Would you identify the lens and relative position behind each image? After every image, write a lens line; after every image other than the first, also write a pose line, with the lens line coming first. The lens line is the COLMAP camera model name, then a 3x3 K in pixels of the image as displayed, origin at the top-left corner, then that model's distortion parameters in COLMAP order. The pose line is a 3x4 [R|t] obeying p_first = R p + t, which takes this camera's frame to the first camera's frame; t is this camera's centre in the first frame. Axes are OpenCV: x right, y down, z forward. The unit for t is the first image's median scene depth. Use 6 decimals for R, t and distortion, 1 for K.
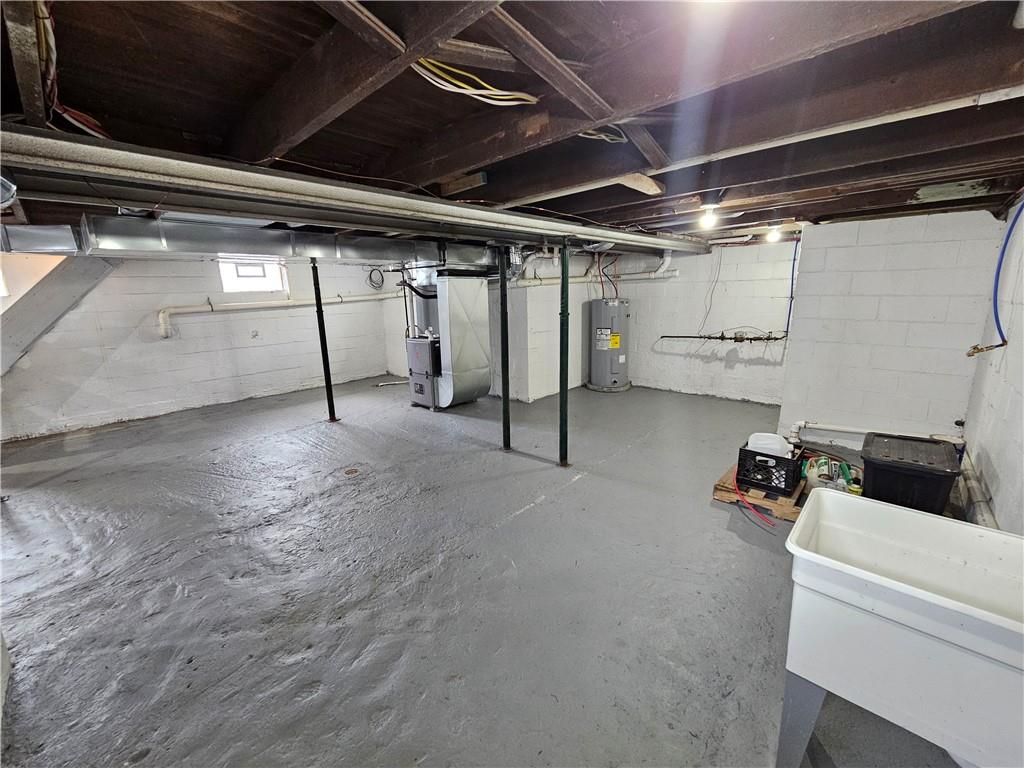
lens RADIAL K [[419.0, 0, 509.3], [0, 419.0, 378.1], [0, 0, 1]] dist [0.000987, -0.000181]
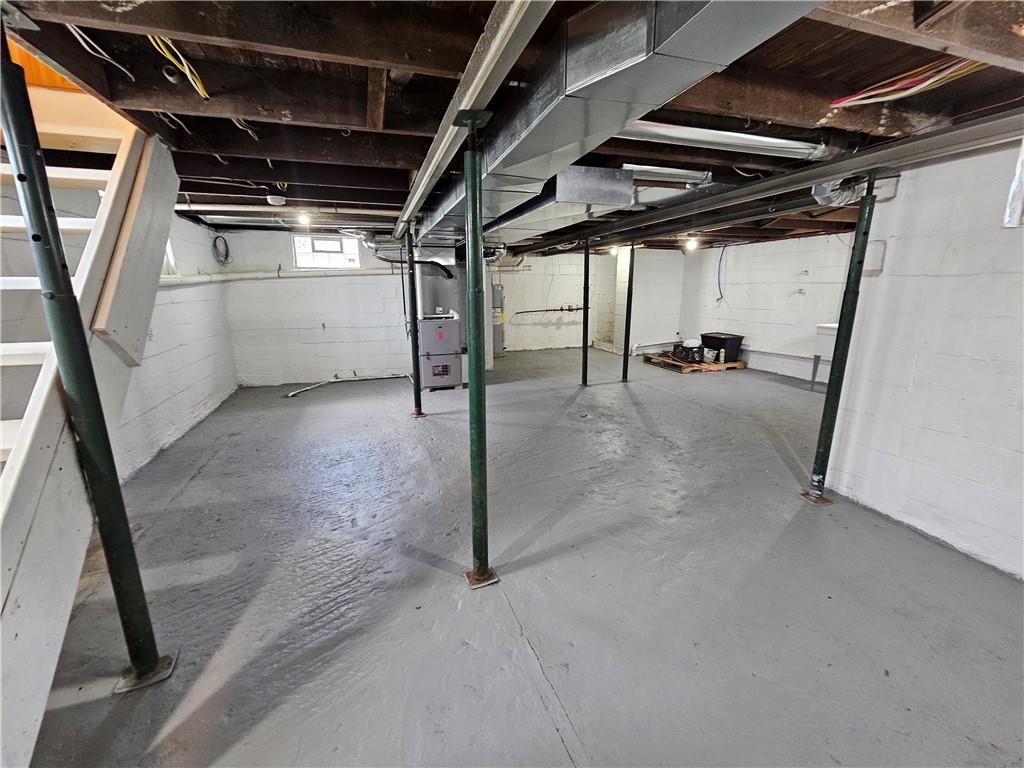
lens RADIAL K [[419.0, 0, 506.1], [0, 419.0, 379.8], [0, 0, 1]] dist [0.000987, -0.000181]
pose [[0.483066, -0.168500, 0.859218, -0.964453], [0.168439, 0.980863, 0.097657, -0.023264], [-0.859230, 0.097551, 0.502204, 0.369670]]
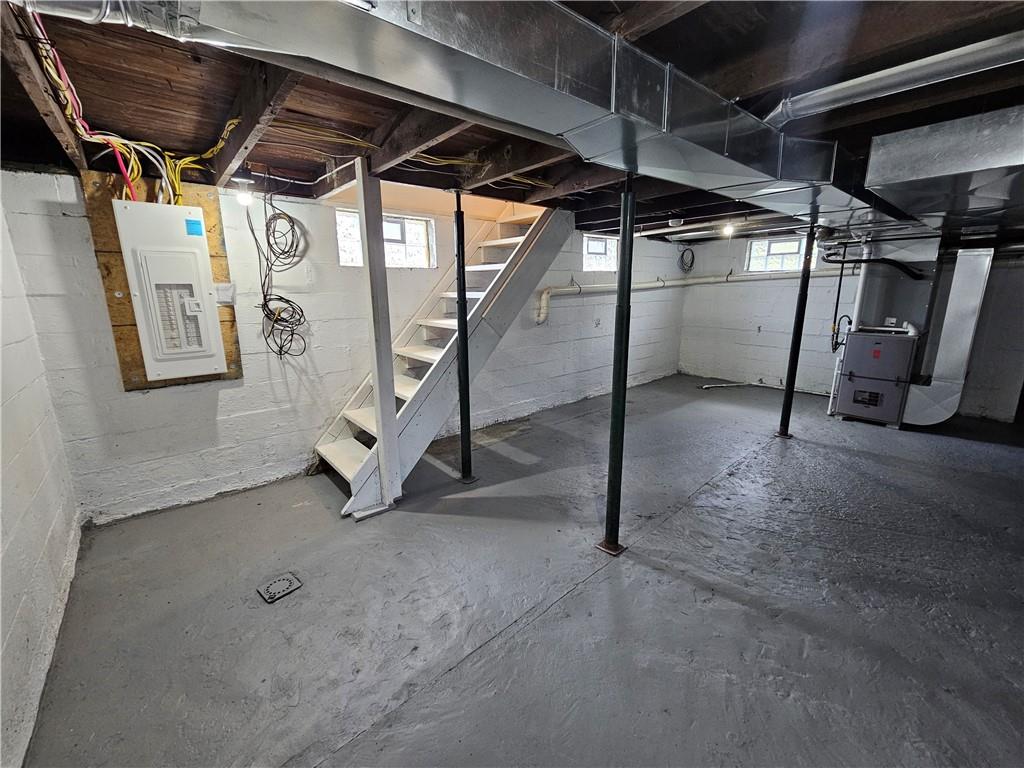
lens RADIAL K [[419.0, 0, 512.0], [0, 419.0, 382.6], [0, 0, 1]] dist [0.000987, -0.000181]
pose [[0.993700, 0.037733, -0.105533, -0.763503], [-0.035429, 0.999093, 0.023623, 0.001438], [0.106329, -0.019735, 0.994135, 0.162808]]
